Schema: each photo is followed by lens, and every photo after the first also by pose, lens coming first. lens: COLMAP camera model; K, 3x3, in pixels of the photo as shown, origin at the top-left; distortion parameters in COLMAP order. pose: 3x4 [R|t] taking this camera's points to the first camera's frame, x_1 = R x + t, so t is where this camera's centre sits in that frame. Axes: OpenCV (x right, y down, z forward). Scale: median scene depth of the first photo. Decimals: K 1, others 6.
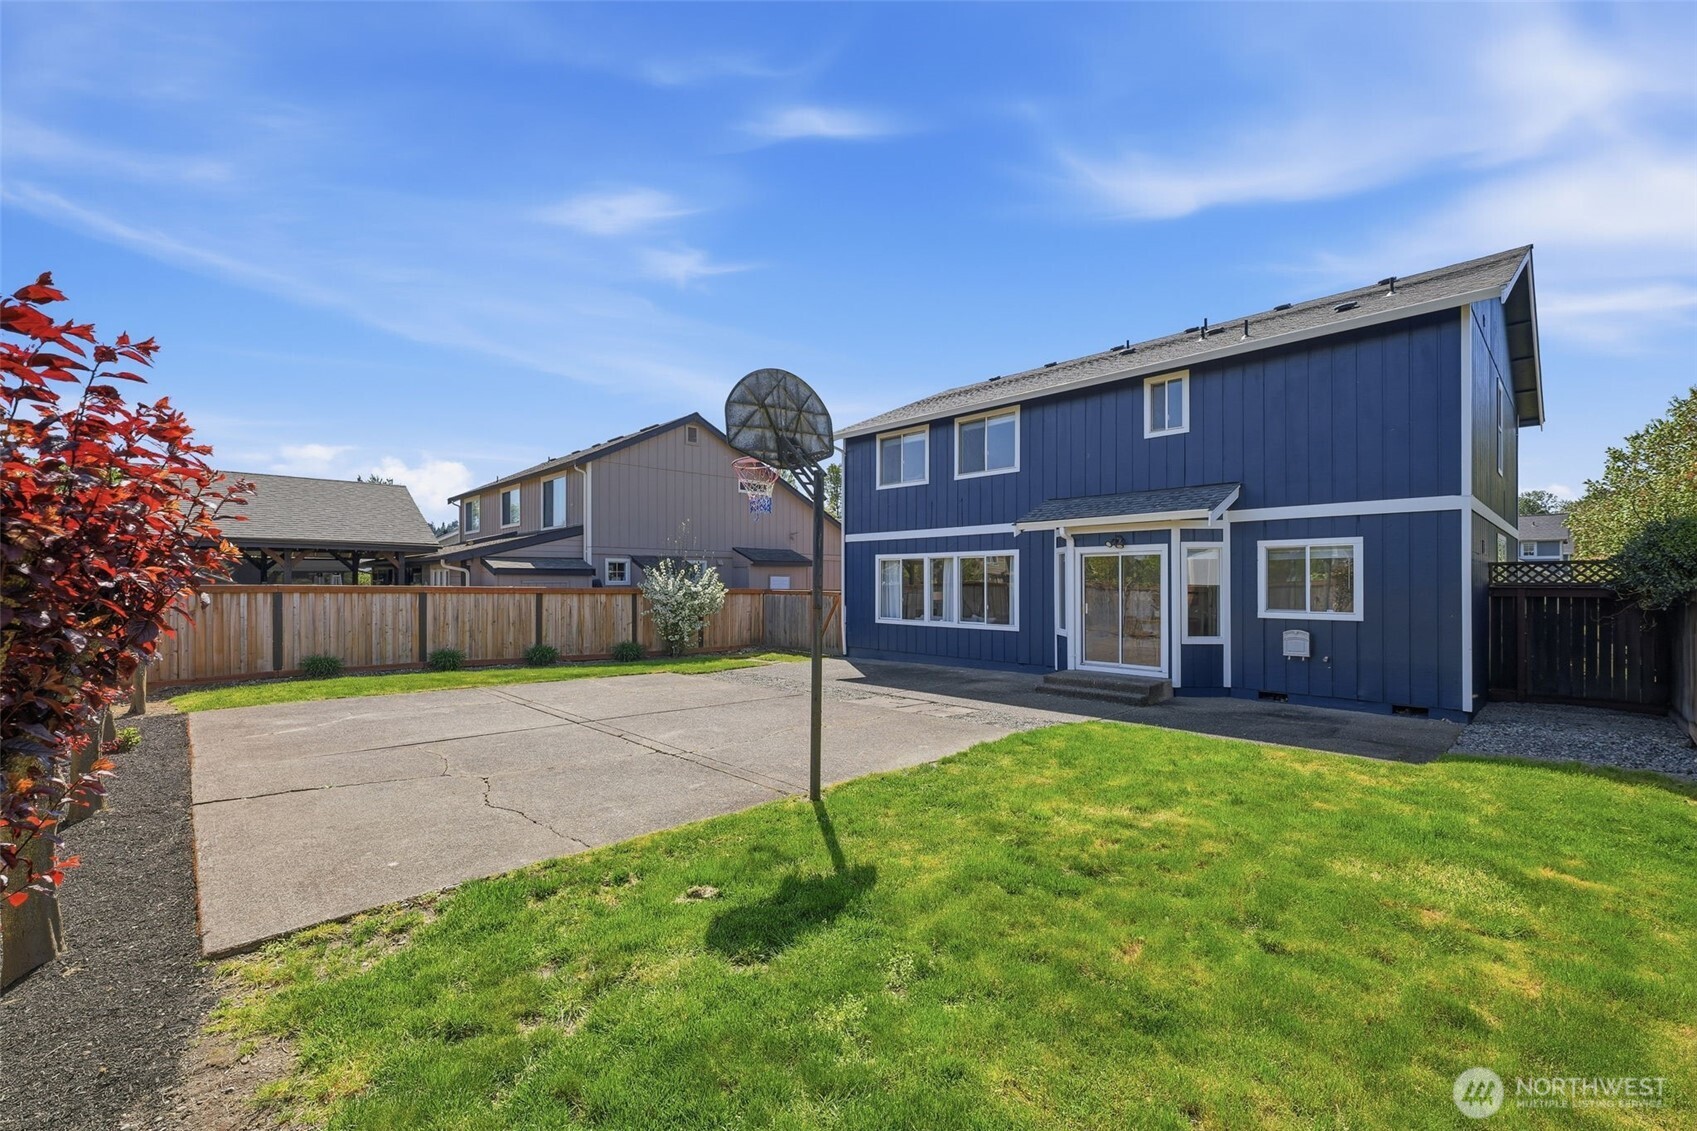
lens RADIAL K [[705.1, 0, 845.9], [0, 705.1, 582.3], [0, 0, 1]] dist [0.002085, 0.000165]
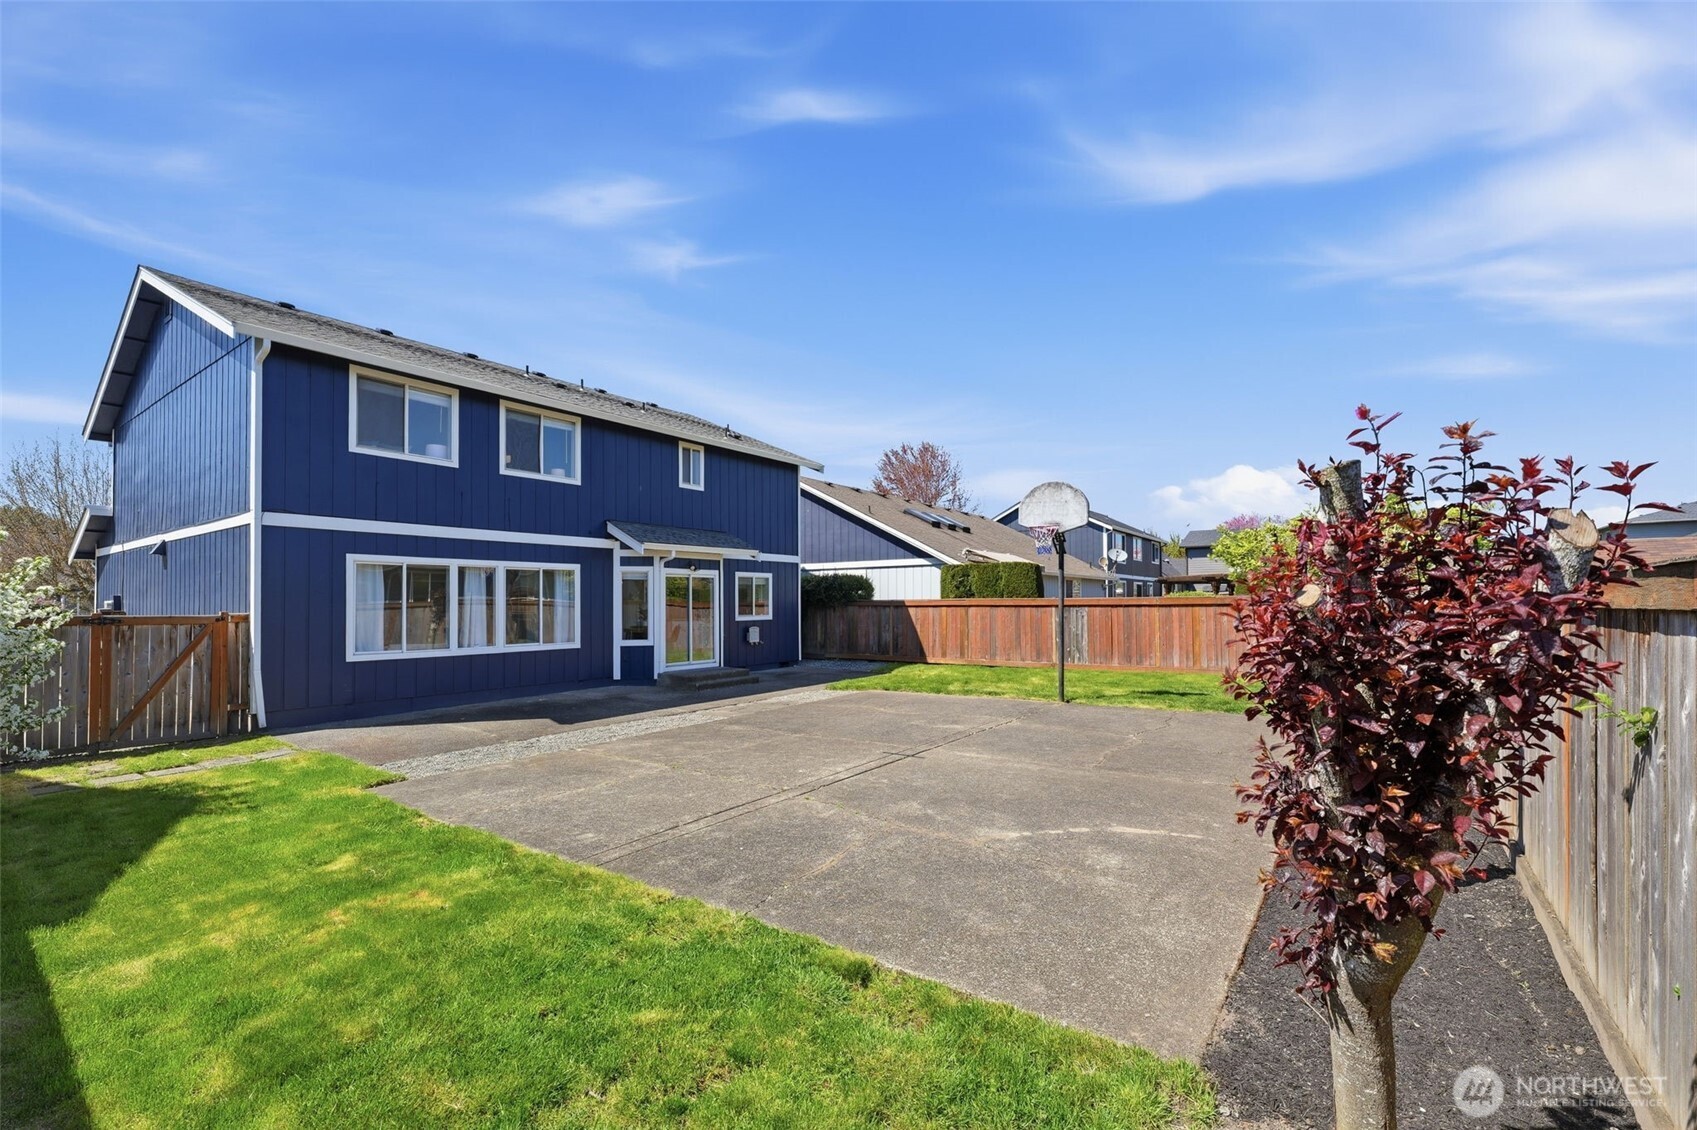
lens RADIAL K [[718.1, 0, 843.7], [0, 718.1, 593.0], [0, 0, 1]] dist [0.000931, 0.000232]
pose [[-0.177922, 0.012395, 0.983967, -0.836283], [0.003456, 0.999922, -0.011971, 0.007053], [-0.984039, 0.001271, -0.177951, 0.847270]]
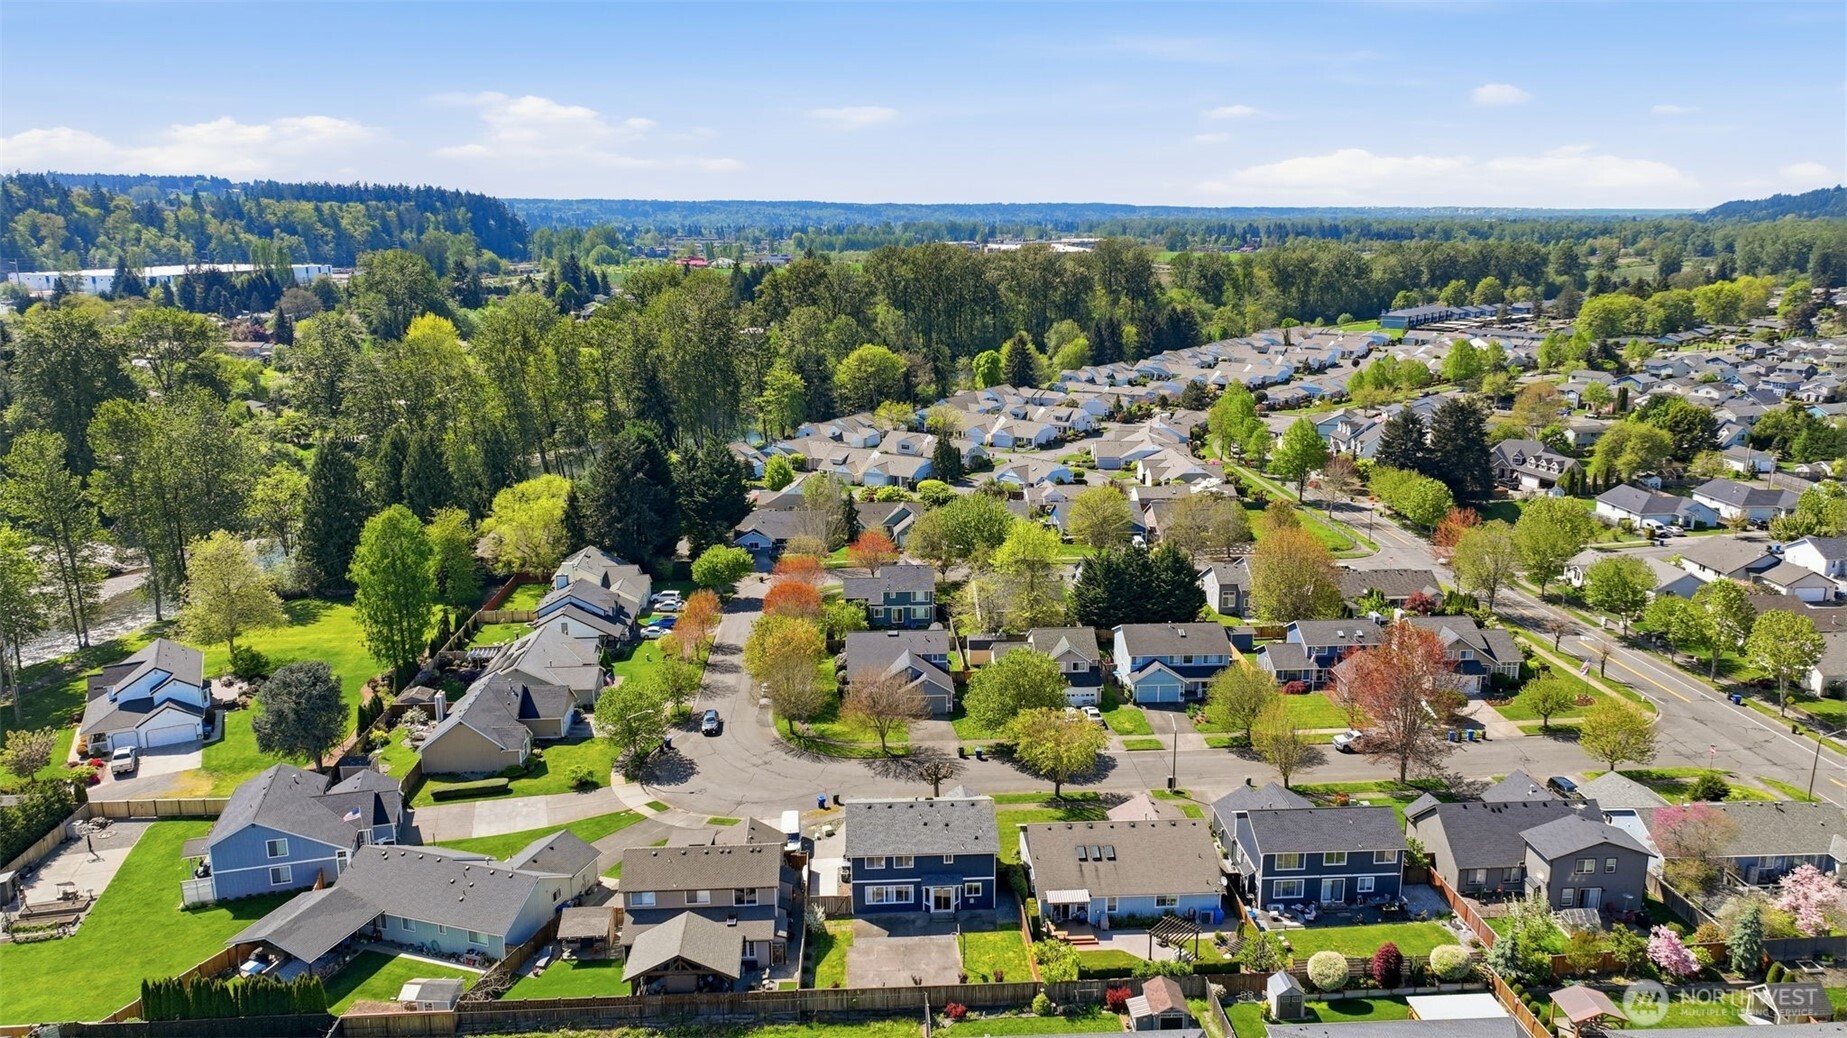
lens RADIAL K [[1293.8, 0, 923.5], [0, 1293.8, 519.0], [0, 0, 1]] dist [0.004902, 0.005321]
pose [[0.643692, -0.179754, 0.743874, -5.156237], [0.002615, 0.972534, 0.232746, -4.040332], [-0.765280, -0.147872, 0.626482, -3.606272]]
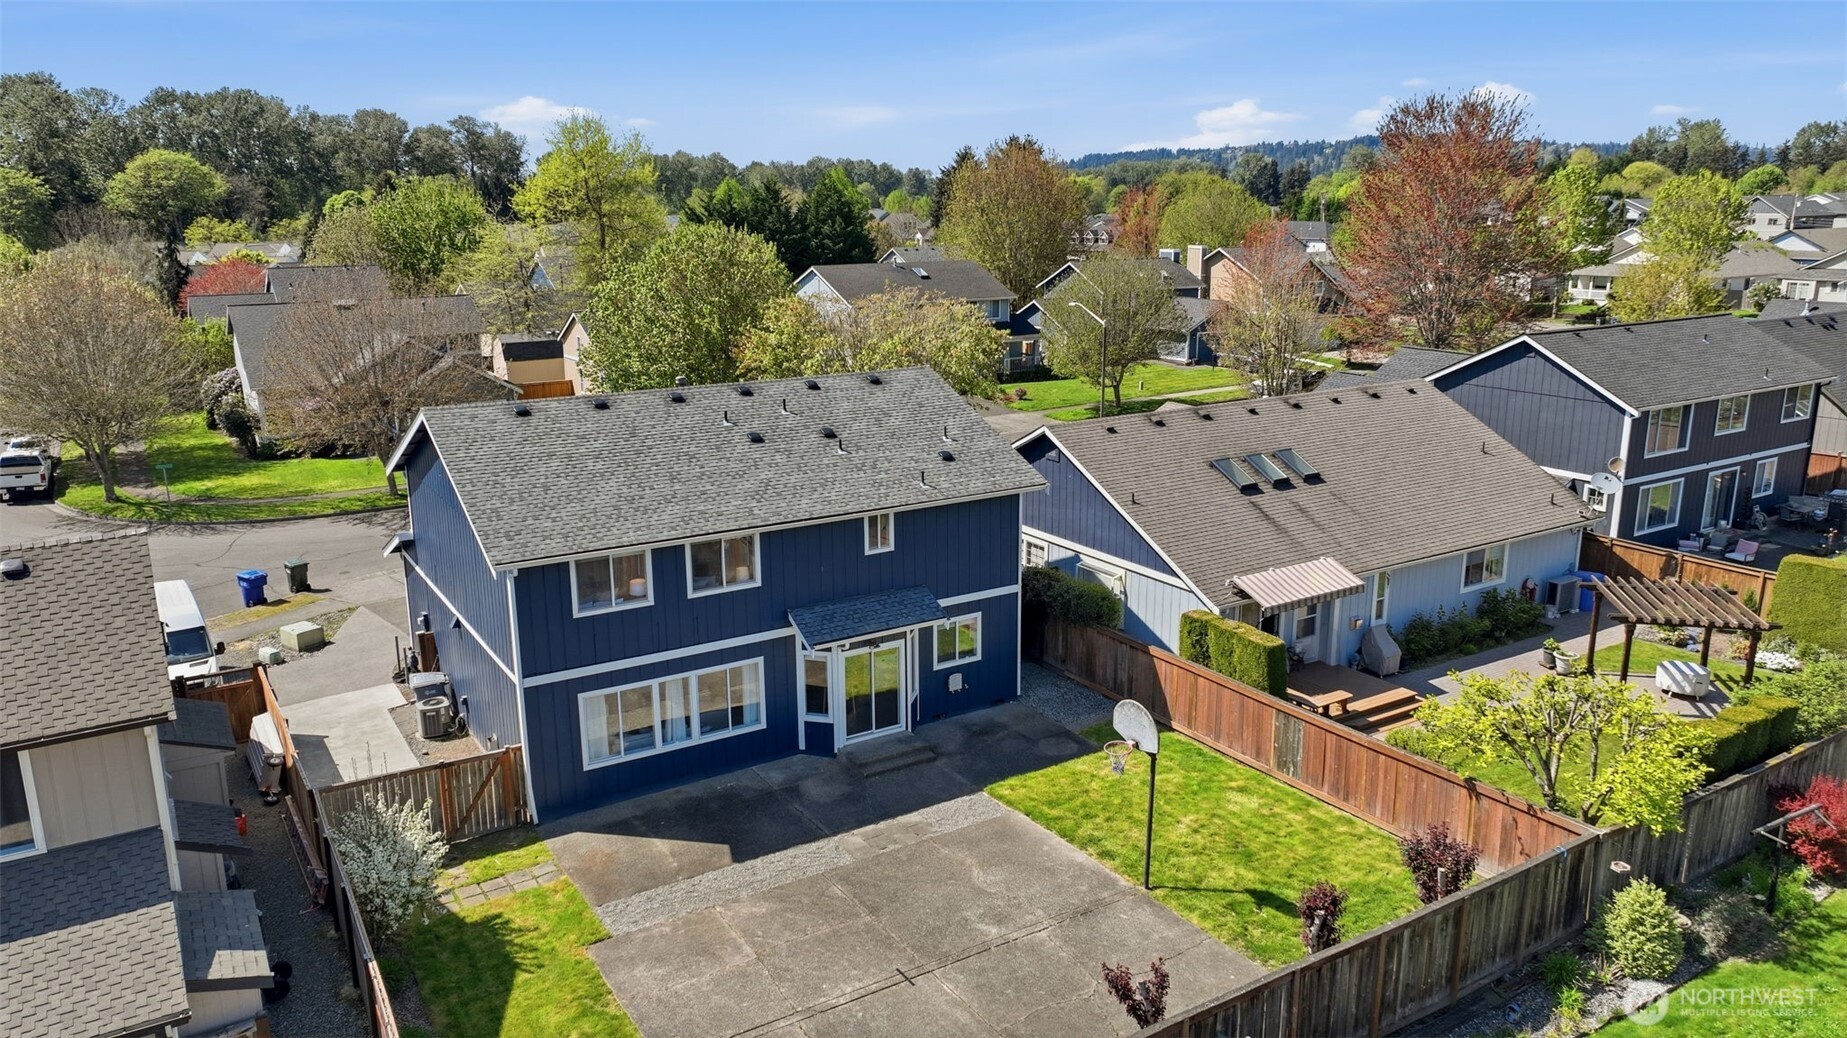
lens RADIAL K [[1293.8, 0, 923.5], [0, 1293.8, 519.0], [0, 0, 1]] dist [0.004902, 0.005321]
pose [[0.198608, -0.240698, 0.950063, -1.567017], [0.003766, 0.969554, 0.244849, -0.751161], [-0.980072, -0.045051, 0.193467, 0.410236]]
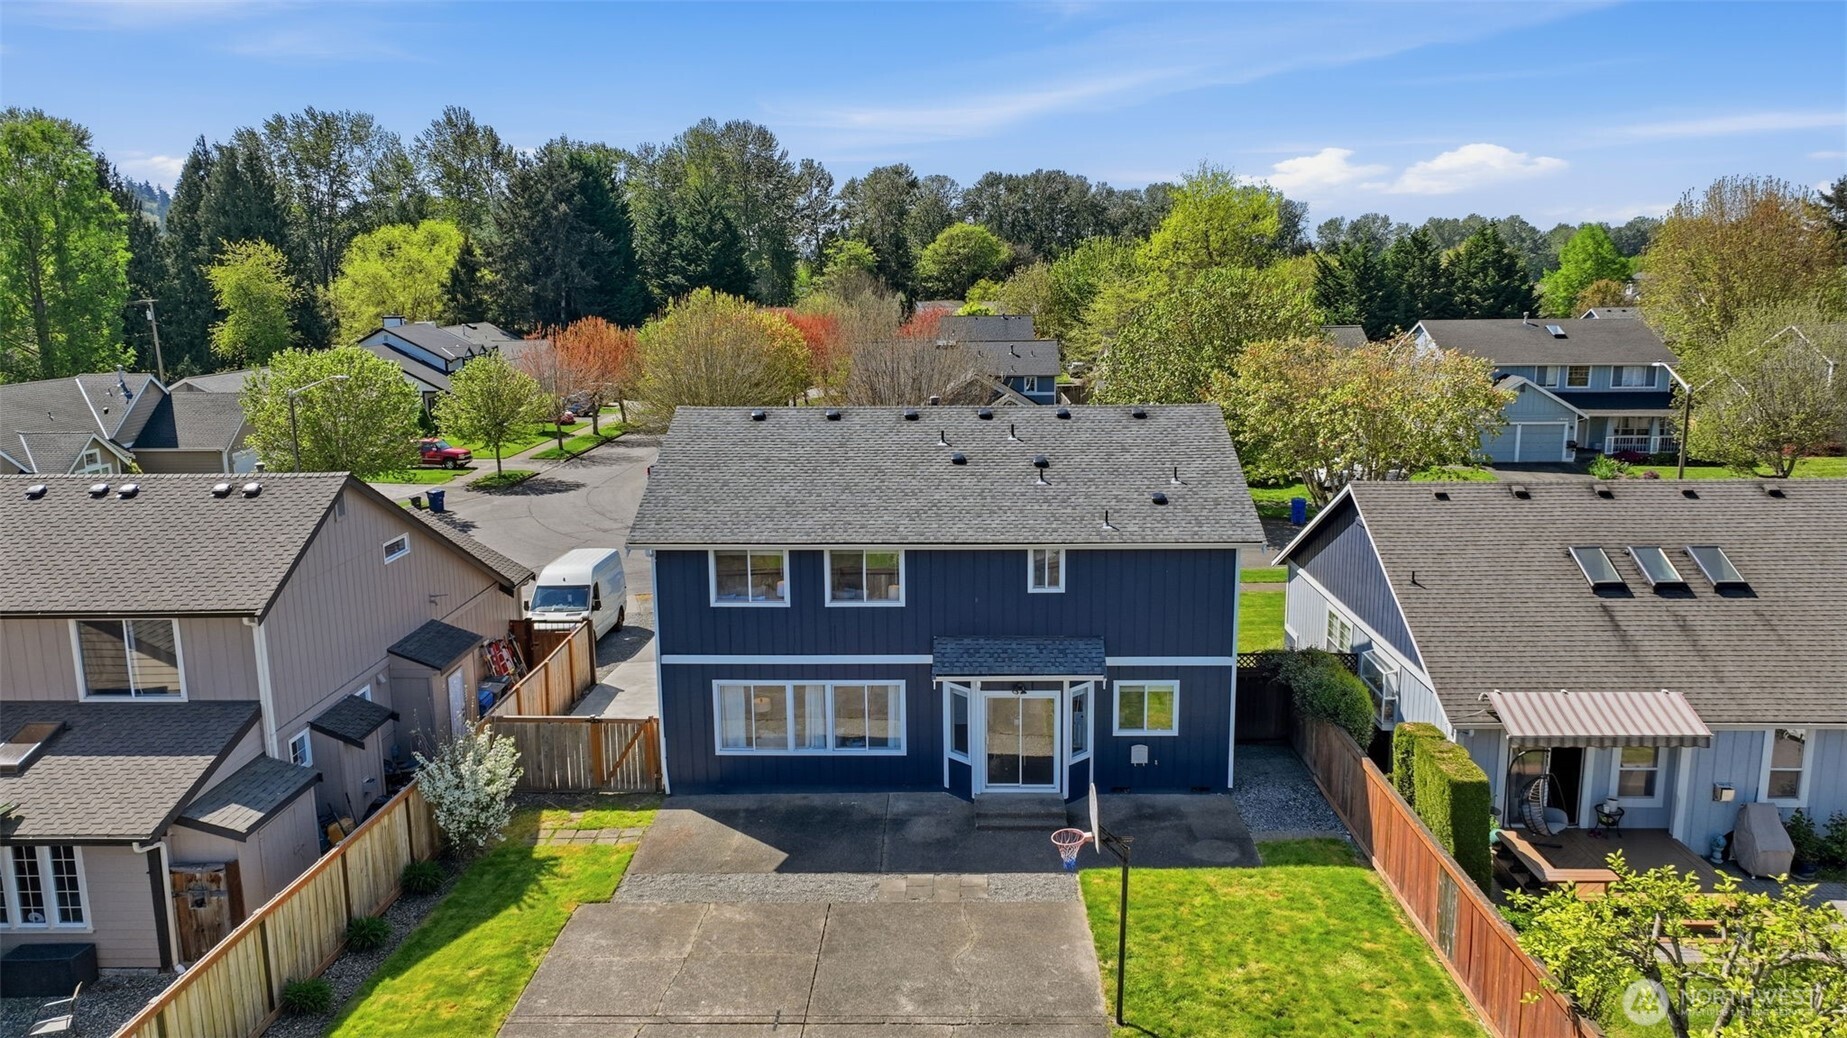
lens RADIAL K [[1293.8, 0, 923.5], [0, 1293.8, 519.0], [0, 0, 1]] dist [0.004902, 0.005321]
pose [[0.708231, -0.142023, 0.691548, -1.048440], [0.009794, 0.981438, 0.191527, -0.663774], [-0.705913, -0.128872, 0.696476, -0.317668]]
